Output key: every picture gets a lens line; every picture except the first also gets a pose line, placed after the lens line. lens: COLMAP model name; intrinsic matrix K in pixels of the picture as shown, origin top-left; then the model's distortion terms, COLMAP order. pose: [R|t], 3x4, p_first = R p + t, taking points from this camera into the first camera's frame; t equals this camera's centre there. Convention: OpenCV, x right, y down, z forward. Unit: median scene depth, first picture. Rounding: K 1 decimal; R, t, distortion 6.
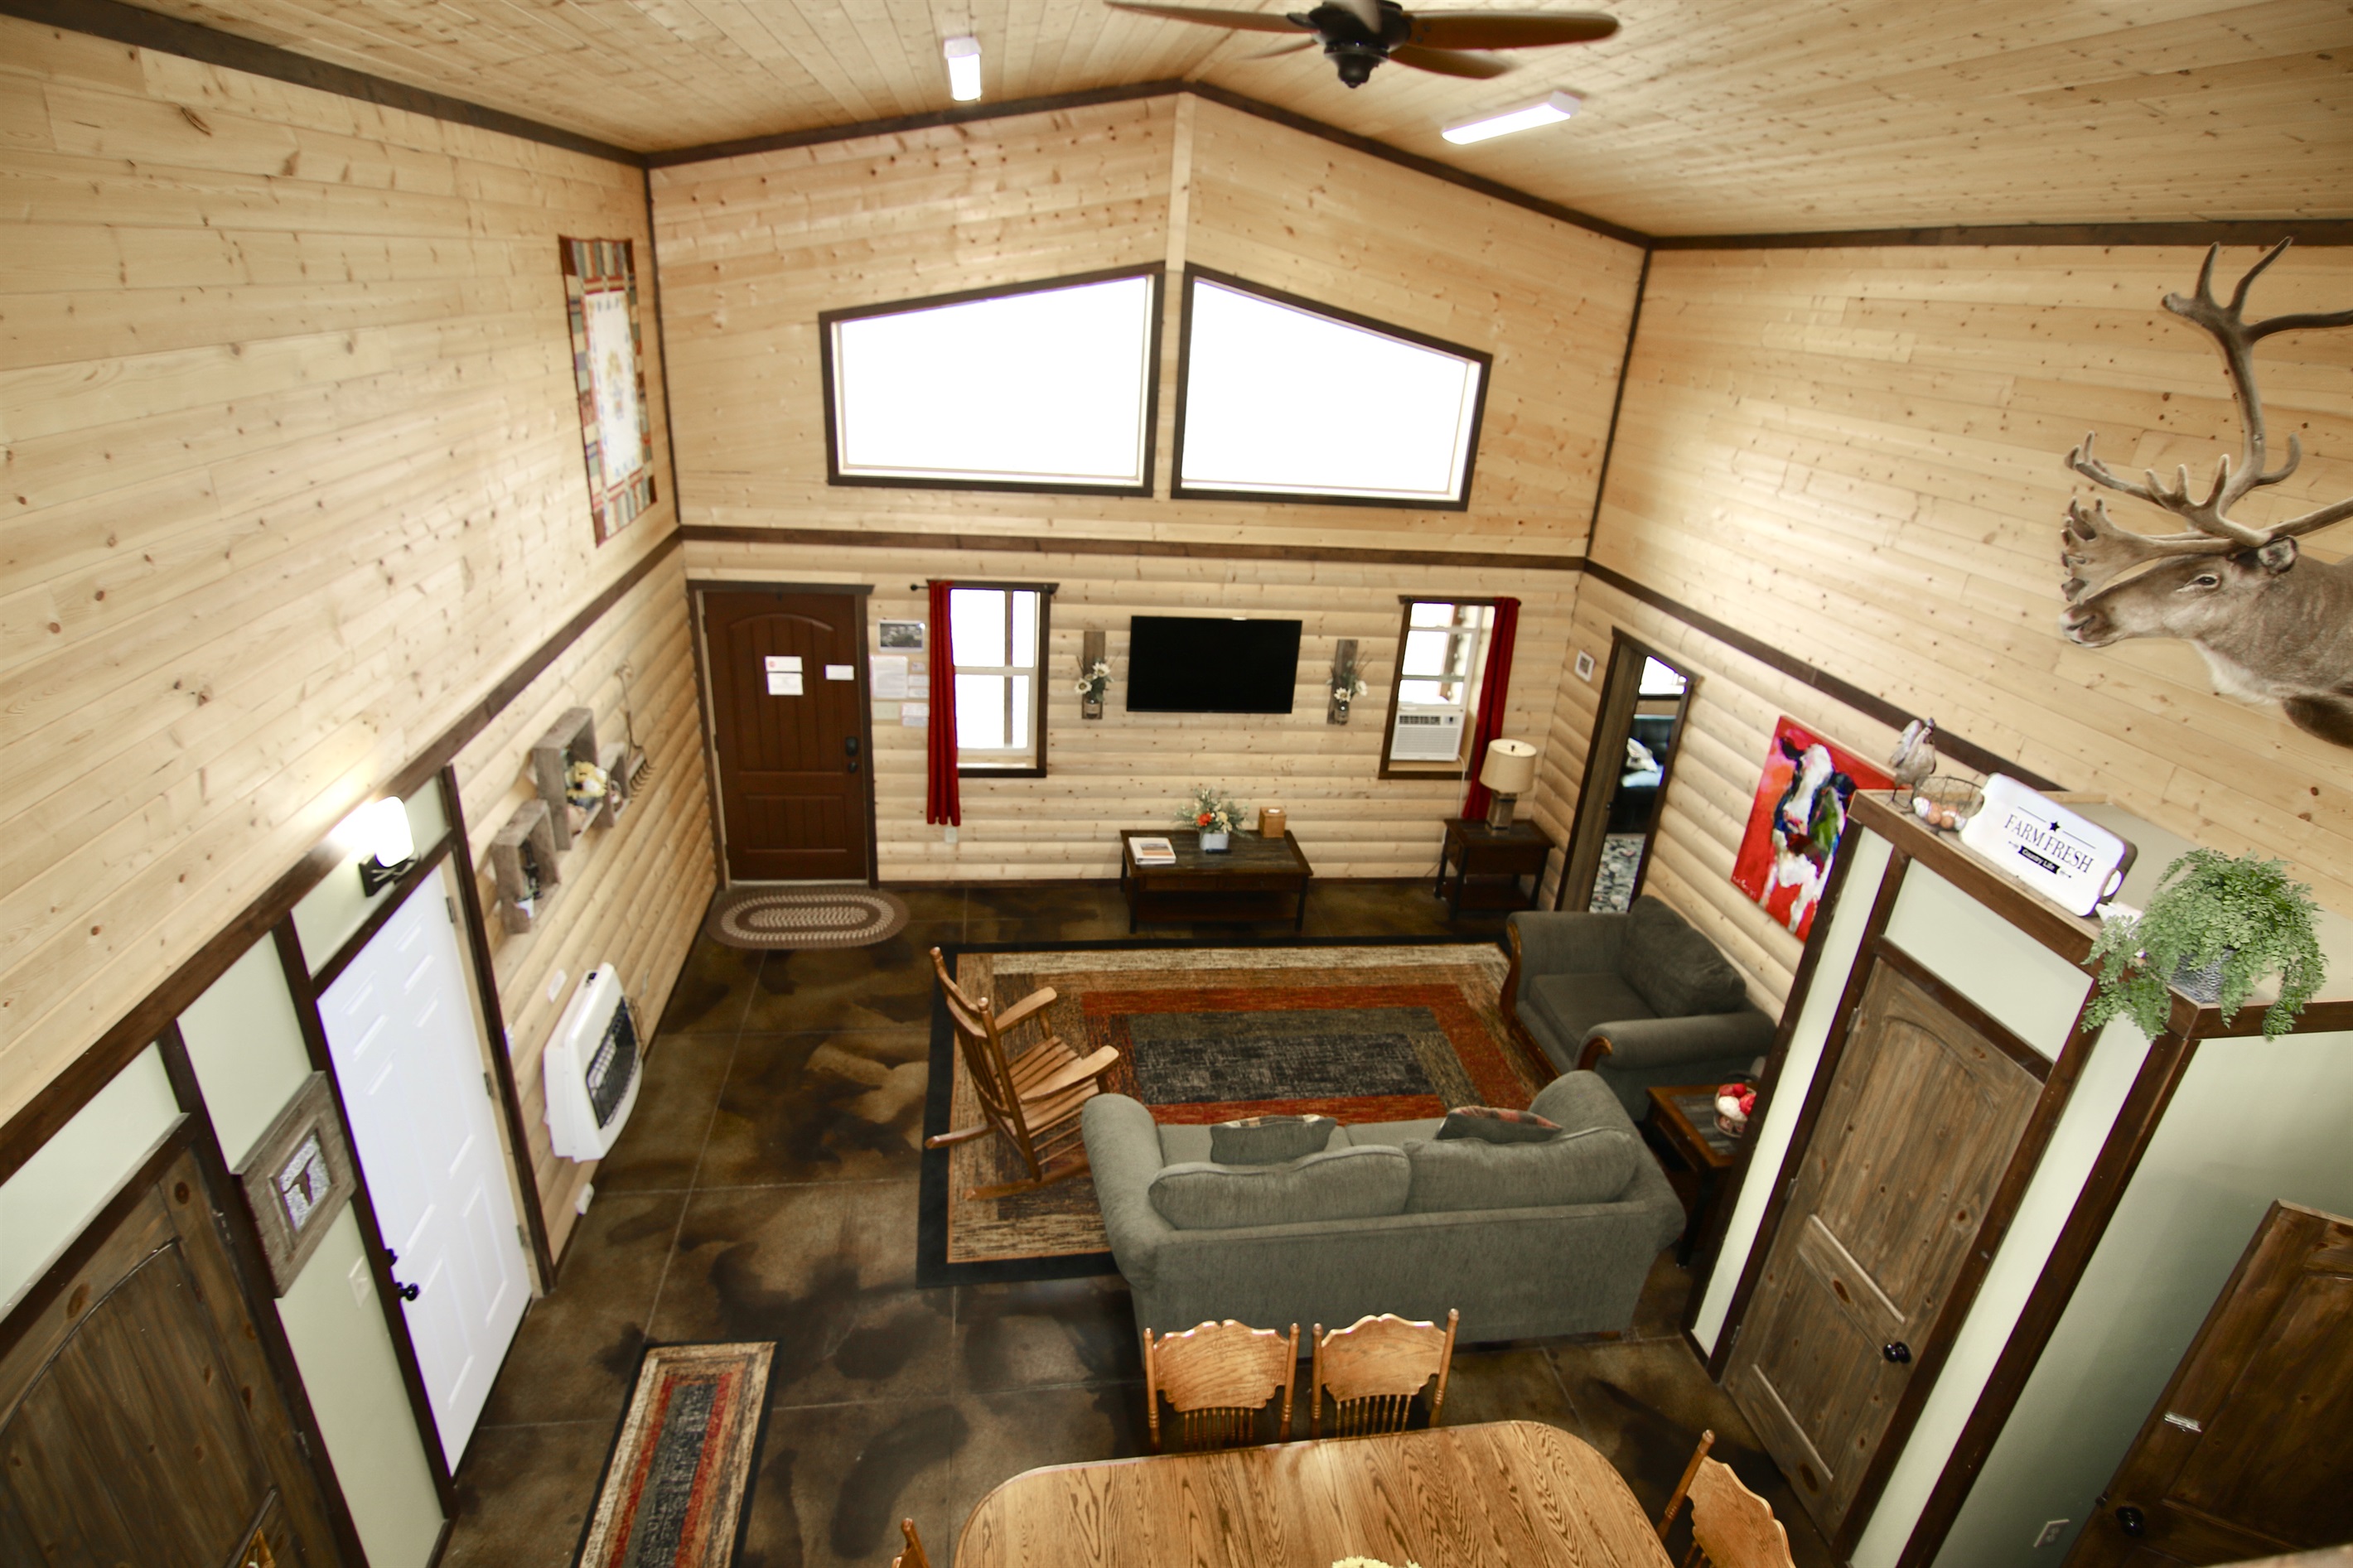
lens RADIAL K [[1182.1, 0, 1170.1], [0, 1182.1, 800.8], [0, 0, 1]] dist [0.001401, -0.015214]
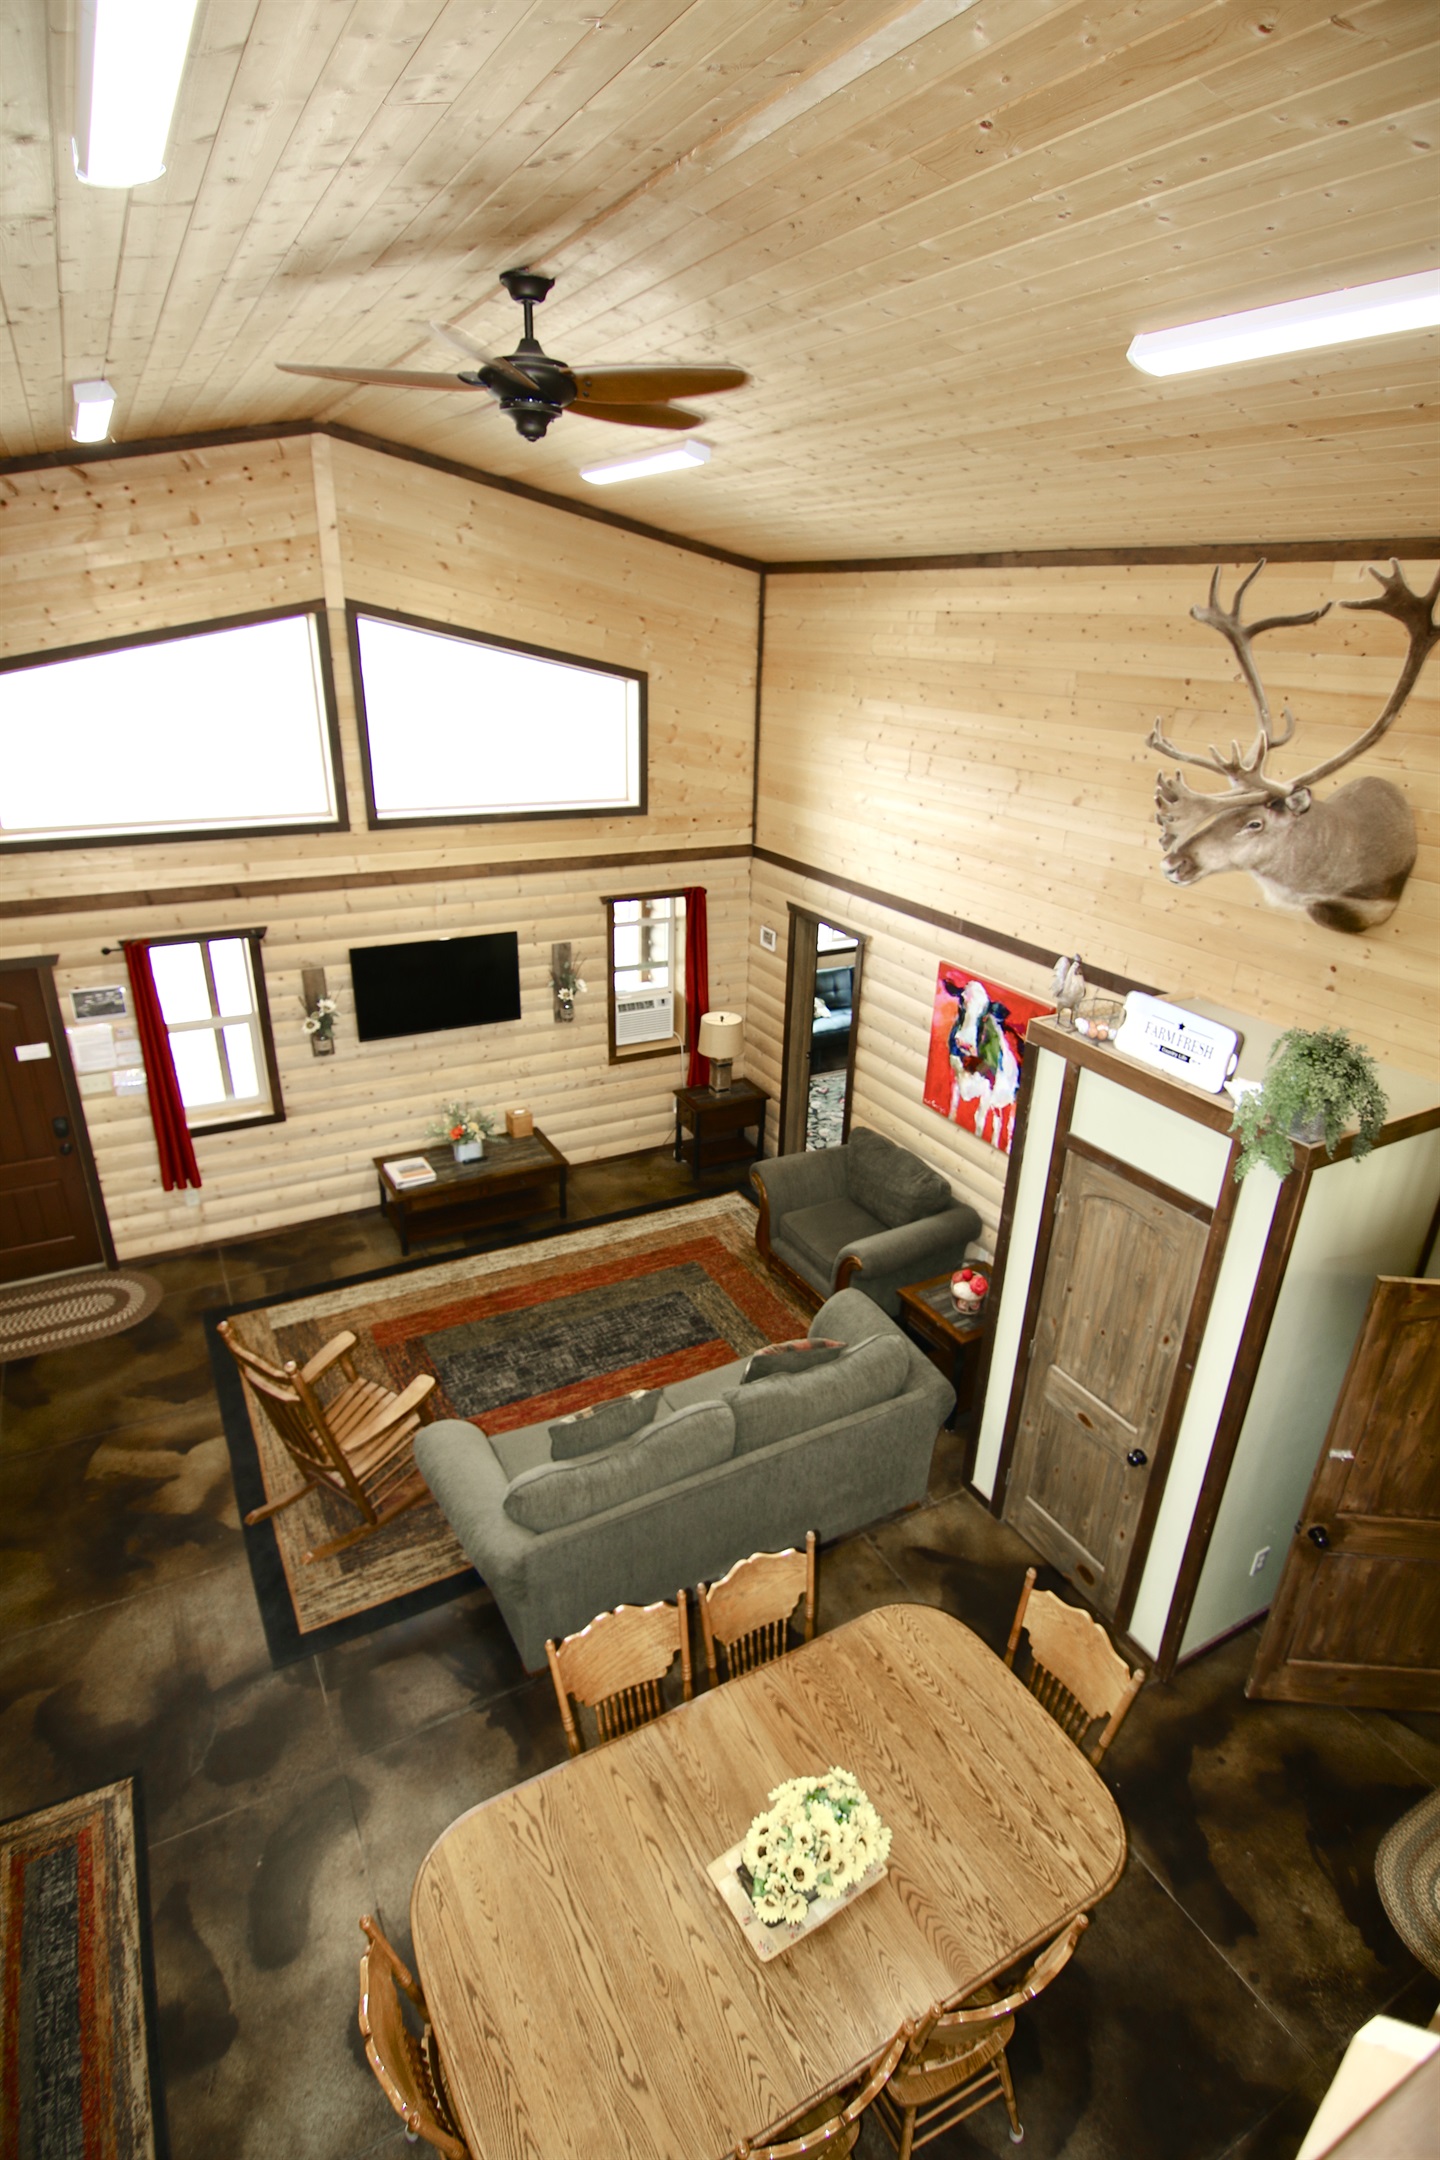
lens RADIAL K [[1085.3, 0, 733.1], [0, 1085.3, 1083.6], [0, 0, 1]] dist [0.001401, -0.015214]
pose [[0.932388, -0.174939, 0.316306, -0.052774], [0.172505, 0.984354, 0.035913, -0.026236], [-0.317639, 0.021080, 0.947977, 0.022272]]
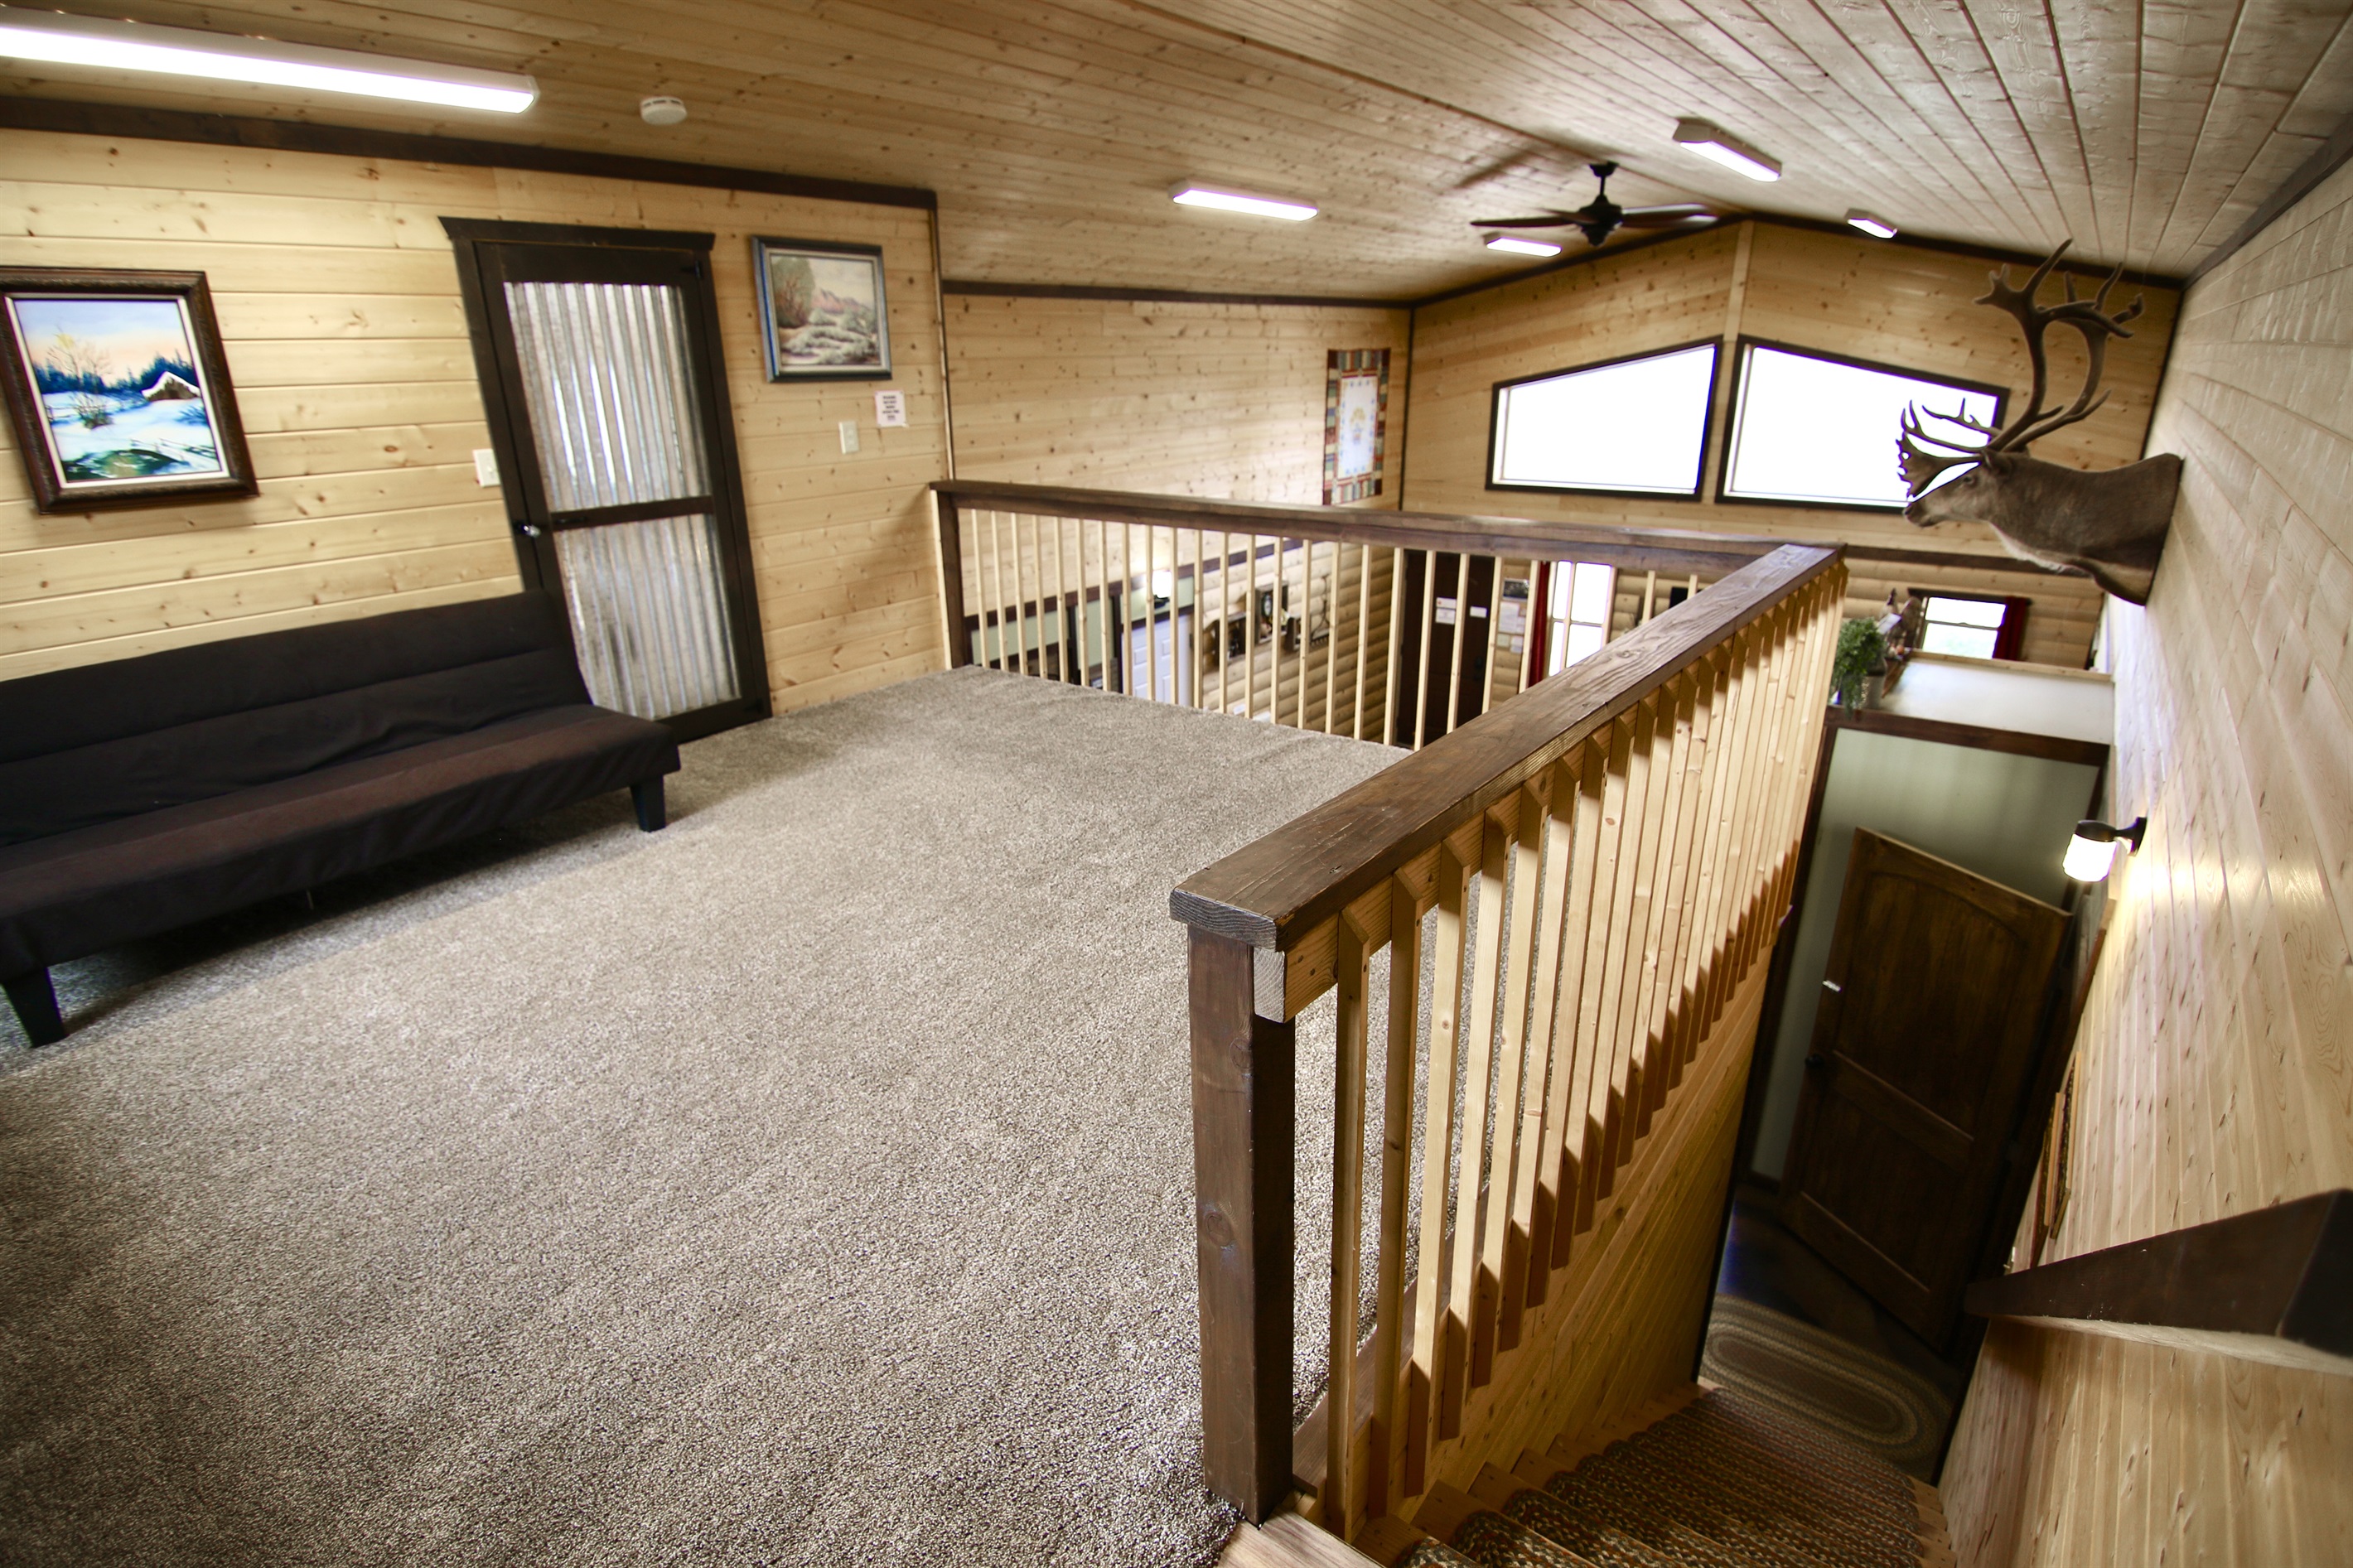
lens RADIAL K [[1182.1, 0, 1170.1], [0, 1182.1, 800.8], [0, 0, 1]] dist [0.001401, -0.015214]
pose [[0.702365, 0.184311, -0.687541, 0.727813], [-0.235917, 0.971579, 0.019450, 0.260922], [0.671585, 0.148541, 0.725885, -0.473796]]
